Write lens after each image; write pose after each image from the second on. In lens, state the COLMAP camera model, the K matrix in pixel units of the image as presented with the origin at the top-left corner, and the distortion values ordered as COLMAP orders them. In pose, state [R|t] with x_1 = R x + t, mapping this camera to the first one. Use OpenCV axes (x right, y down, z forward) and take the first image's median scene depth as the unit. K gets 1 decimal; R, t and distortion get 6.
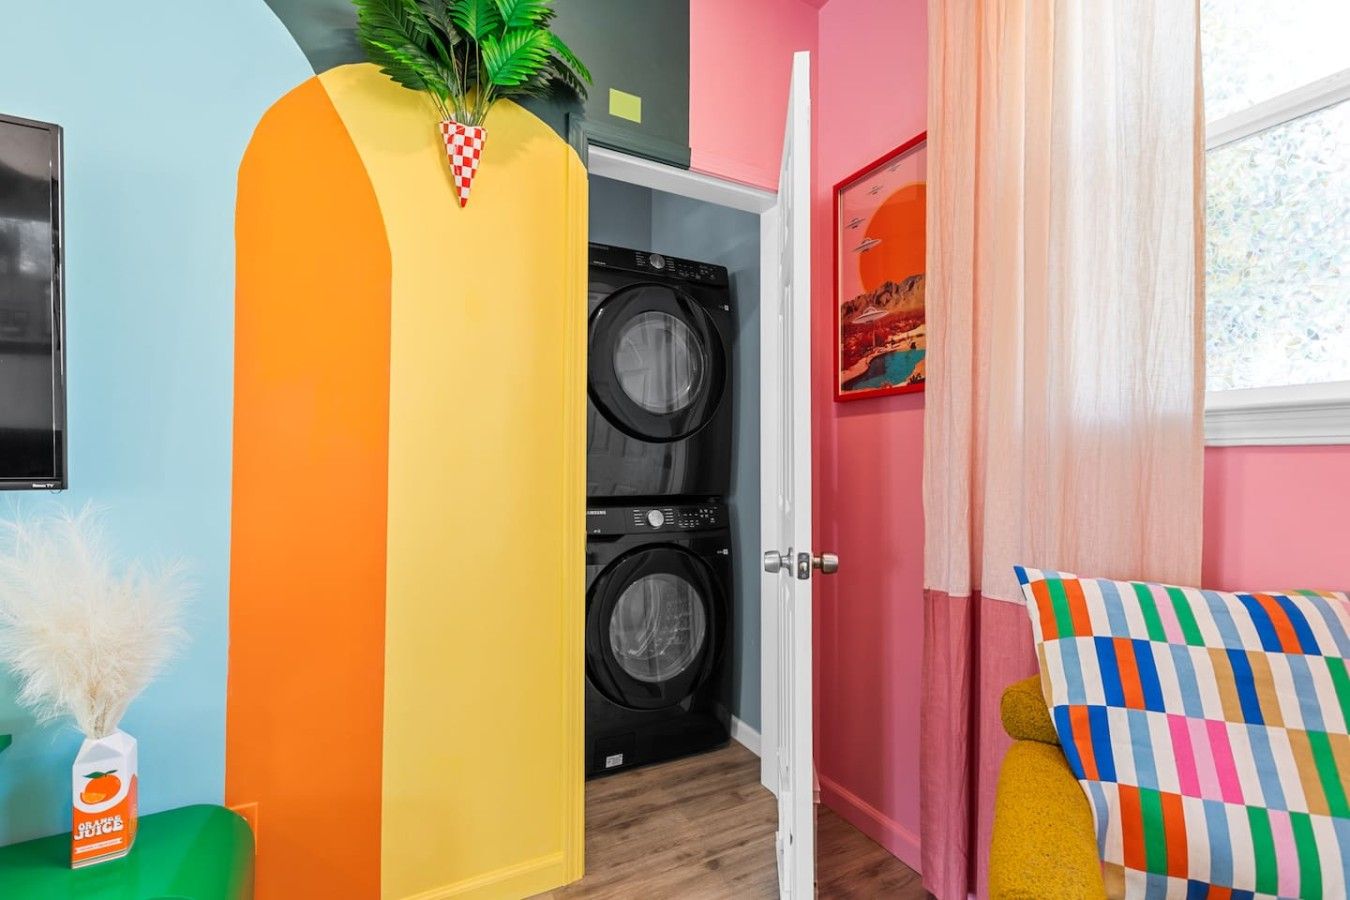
lens RADIAL K [[600.6, 0, 675.0], [0, 600.6, 450.0], [0, 0, 1]] dist [0.000804, 0.000091]
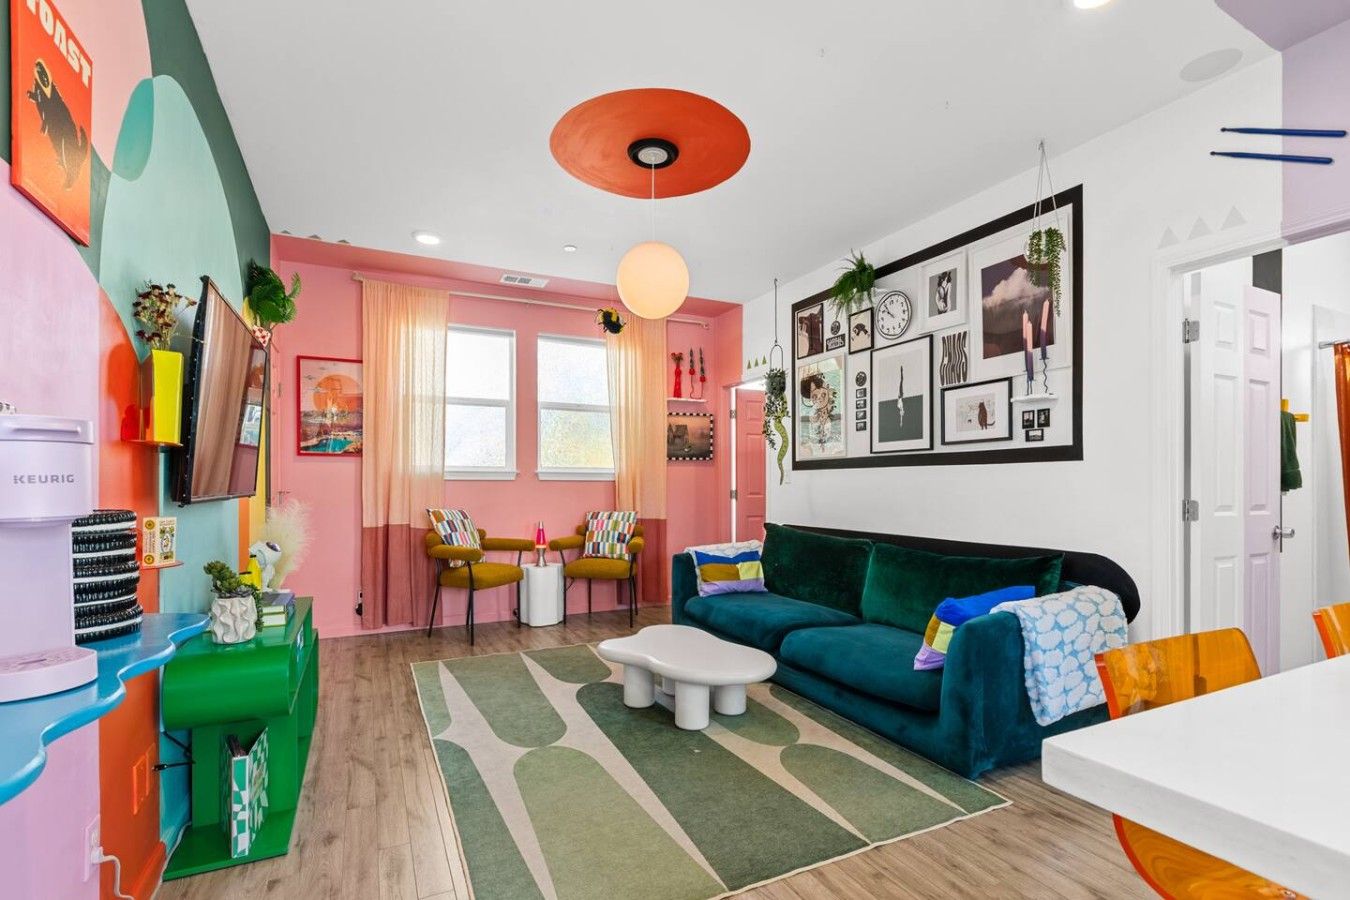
lens RADIAL K [[628.8, 0, 672.4], [0, 628.8, 483.2], [0, 0, 1]] dist [0.000224, 0.000018]
pose [[0.023176, -0.003224, 0.999726, -3.032649], [-0.023670, 0.999713, 0.003772, -0.029809], [-0.999451, -0.023751, 0.023093, -0.637289]]
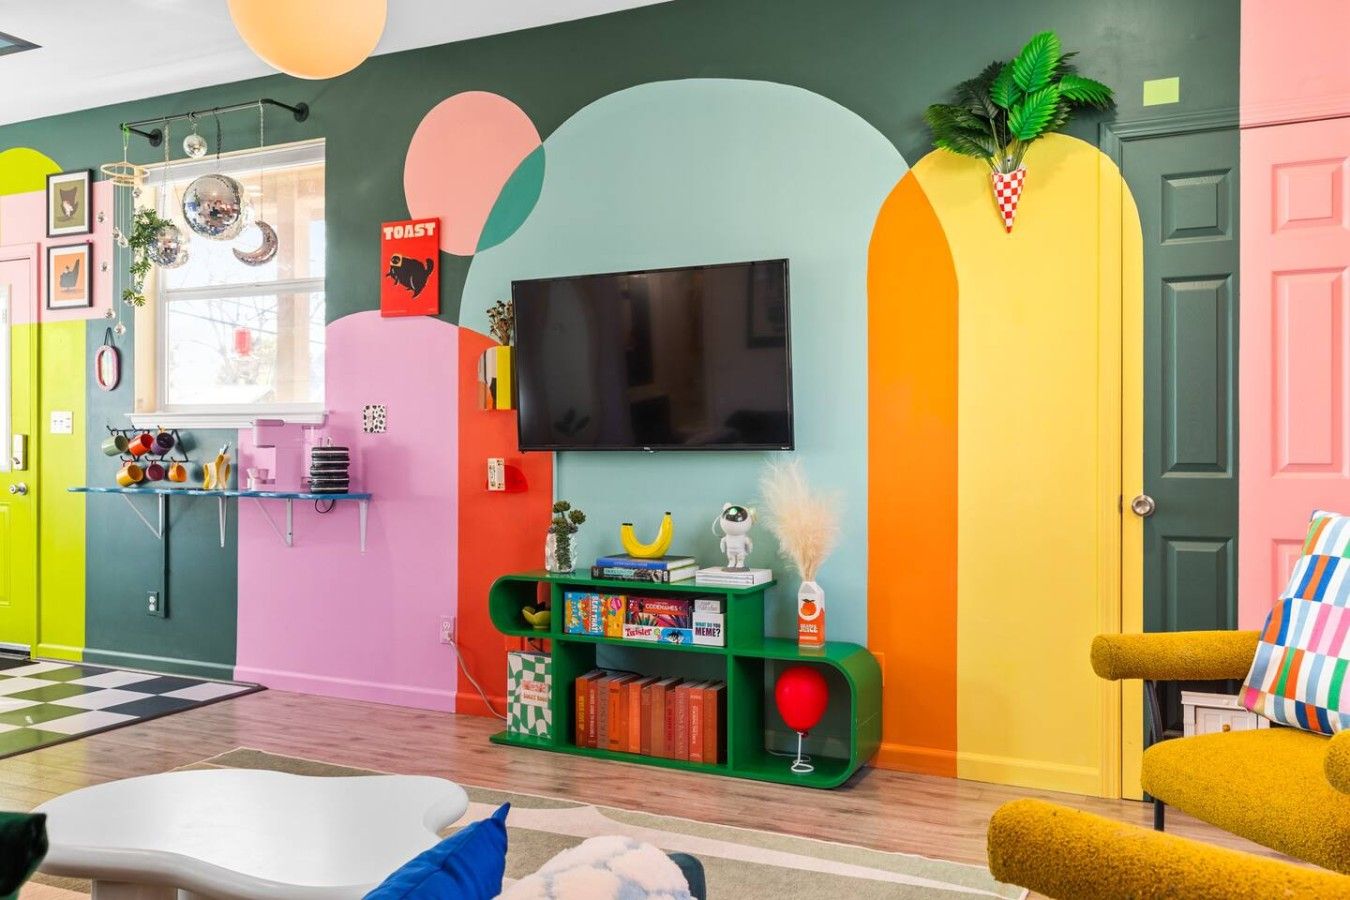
lens RADIAL K [[1146.3, 0, 675.0], [0, 1146.3, 450.0], [0, 0, 1]] dist [0.001293, 0.002189]
pose [[0.596718, -0.001997, -0.802448, 1.389384], [0.020530, 0.999708, 0.012779, 0.009791], [0.802188, -0.024100, 0.596585, -1.214308]]
